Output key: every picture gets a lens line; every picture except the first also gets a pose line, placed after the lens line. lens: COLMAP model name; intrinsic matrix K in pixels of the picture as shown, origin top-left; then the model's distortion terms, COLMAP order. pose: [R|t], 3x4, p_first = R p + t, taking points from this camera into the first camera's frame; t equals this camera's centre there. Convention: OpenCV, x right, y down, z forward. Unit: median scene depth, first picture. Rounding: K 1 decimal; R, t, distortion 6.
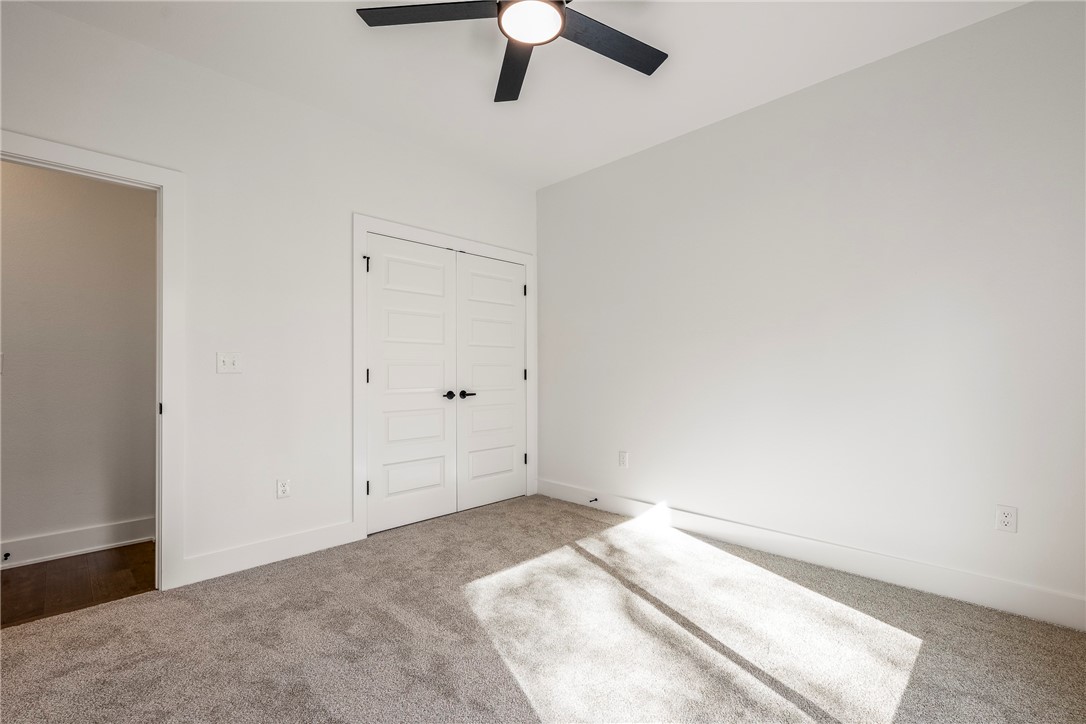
lens RADIAL K [[477.9, 0, 541.2], [0, 477.9, 361.5], [0, 0, 1]] dist [0.002253, -0.001076]
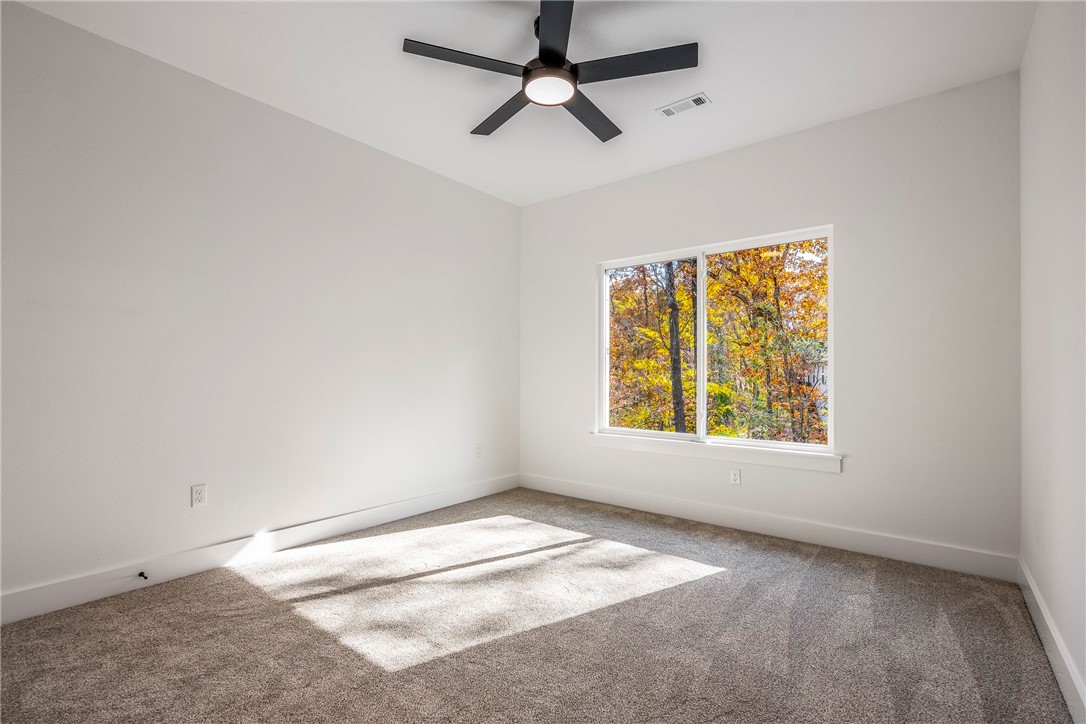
lens RADIAL K [[477.9, 0, 537.3], [0, 477.9, 372.8], [0, 0, 1]] dist [0.002253, -0.001076]
pose [[-0.102604, 0.011283, 0.994658, -0.737426], [-0.028328, 0.999497, -0.014260, 0.017126], [-0.994319, -0.029640, -0.102232, 0.694347]]
